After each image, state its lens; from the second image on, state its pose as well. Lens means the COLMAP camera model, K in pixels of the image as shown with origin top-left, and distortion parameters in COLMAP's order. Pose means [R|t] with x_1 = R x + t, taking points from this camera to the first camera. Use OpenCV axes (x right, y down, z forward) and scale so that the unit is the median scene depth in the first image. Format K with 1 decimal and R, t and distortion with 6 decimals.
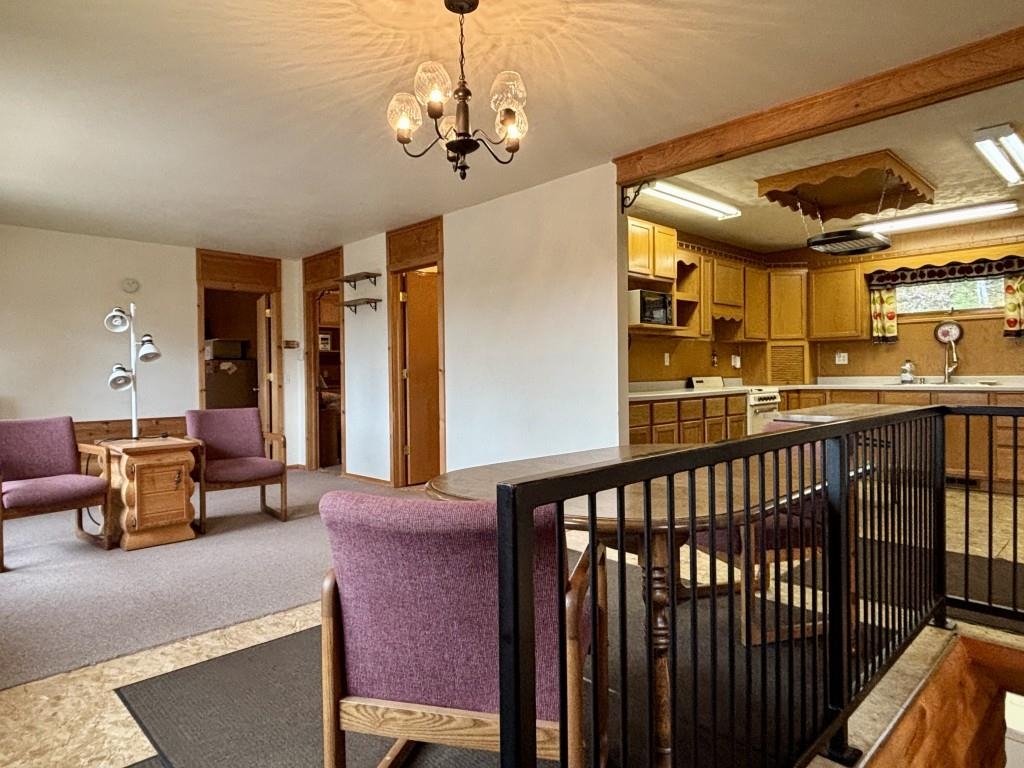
lens RADIAL K [[620.3, 0, 508.6], [0, 620.3, 381.5], [0, 0, 1]] dist [0.035092, -0.045139]
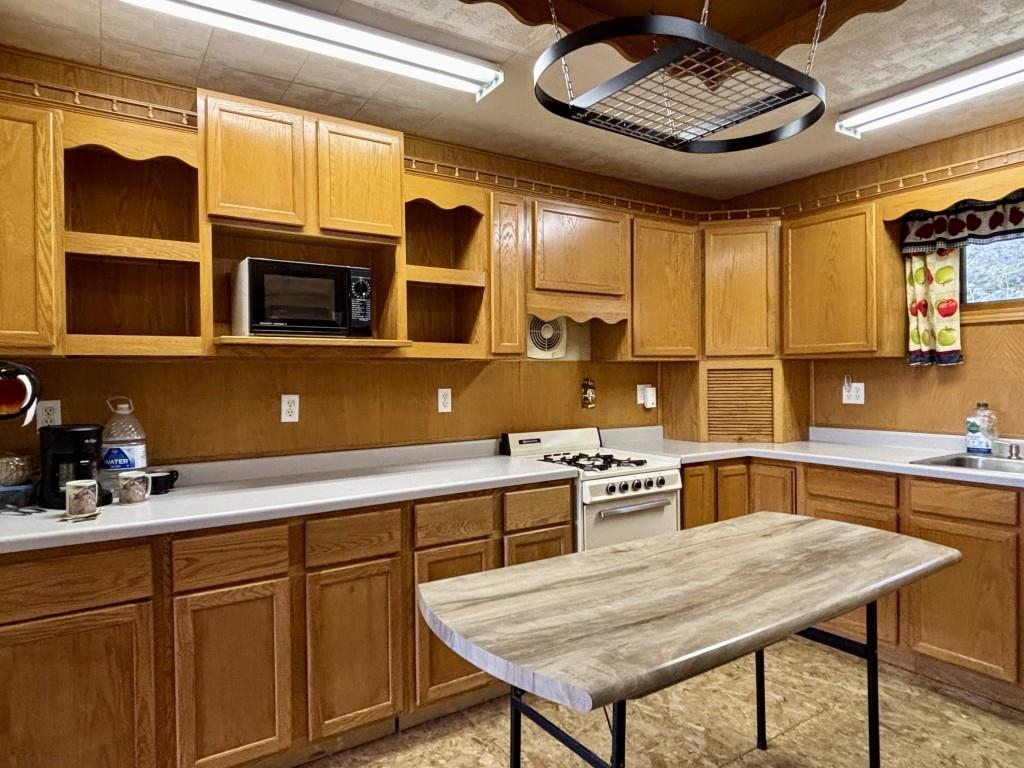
lens RADIAL K [[632.6, 0, 503.3], [0, 632.6, 379.8], [0, 0, 1]] dist [0.032626, -0.049788]
pose [[0.981732, 0.004229, -0.190222, 0.380806], [-0.004695, 0.999987, -0.001998, -0.049265], [0.190211, 0.002855, 0.981739, 0.473120]]
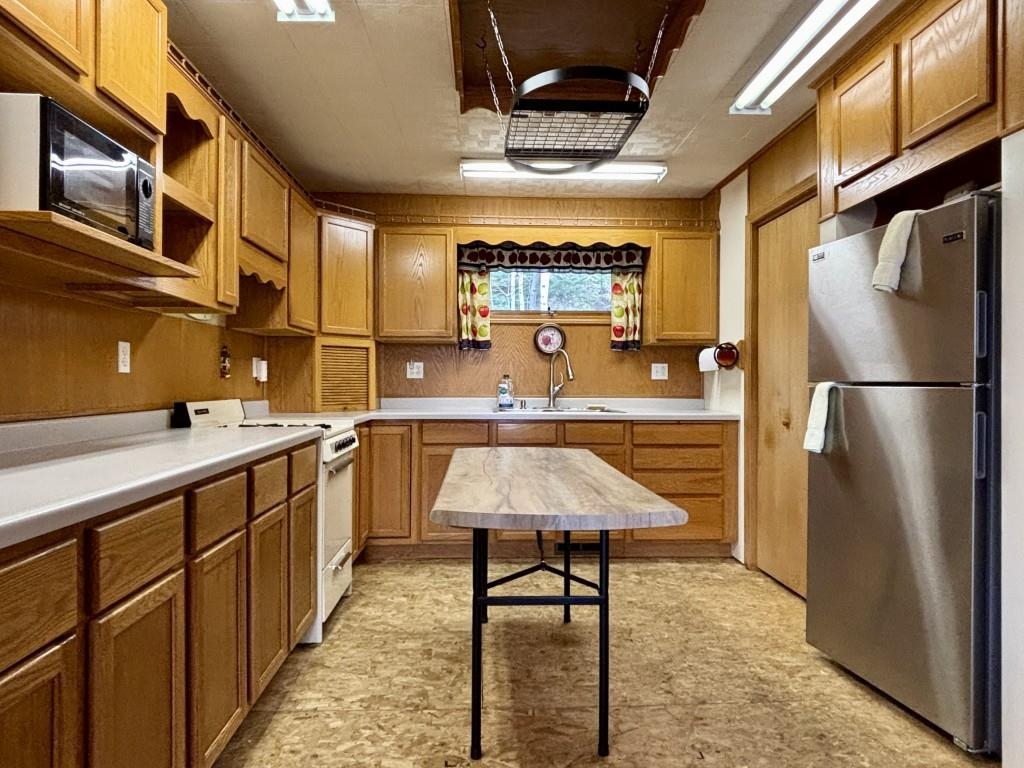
lens RADIAL K [[620.3, 0, 508.6], [0, 620.3, 381.5], [0, 0, 1]] dist [0.035092, -0.045139]
pose [[0.662666, 0.018600, 0.748684, 0.115209], [-0.003992, 0.999765, -0.021304, -0.012384], [-0.748904, 0.011129, 0.662585, 0.529217]]
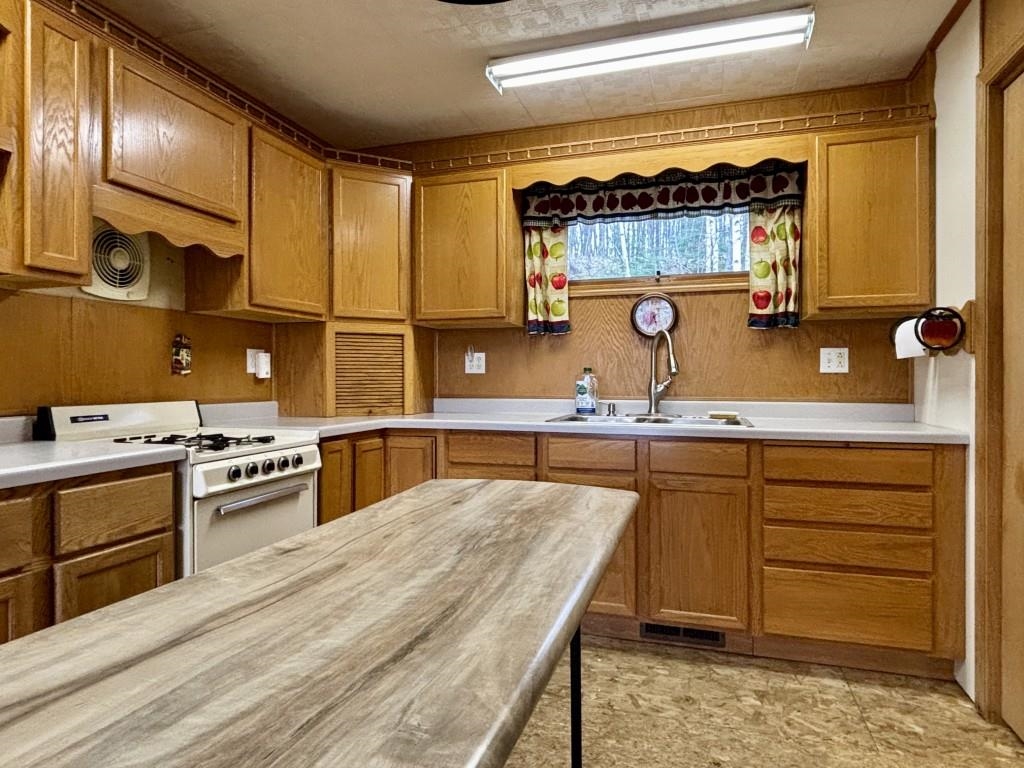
lens RADIAL K [[620.3, 0, 508.6], [0, 620.3, 381.5], [0, 0, 1]] dist [0.035092, -0.045139]
pose [[0.882577, 0.011242, 0.470034, 0.344634], [-0.006606, 0.999912, -0.011513, -0.017523], [-0.470122, 0.007056, 0.882573, 0.582414]]
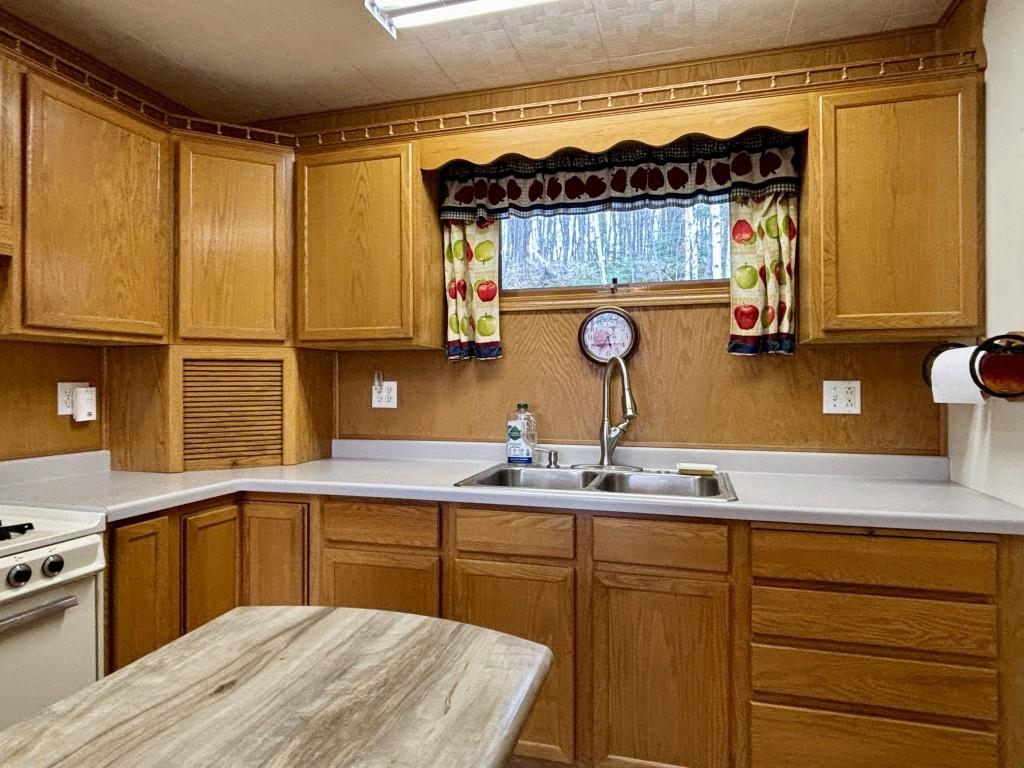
lens RADIAL K [[620.3, 0, 508.6], [0, 620.3, 381.5], [0, 0, 1]] dist [0.035092, -0.045139]
pose [[0.870356, 0.012441, 0.492267, 0.439423], [-0.004343, 0.999836, -0.017589, -0.041892], [-0.492405, 0.013171, 0.870267, 0.664025]]
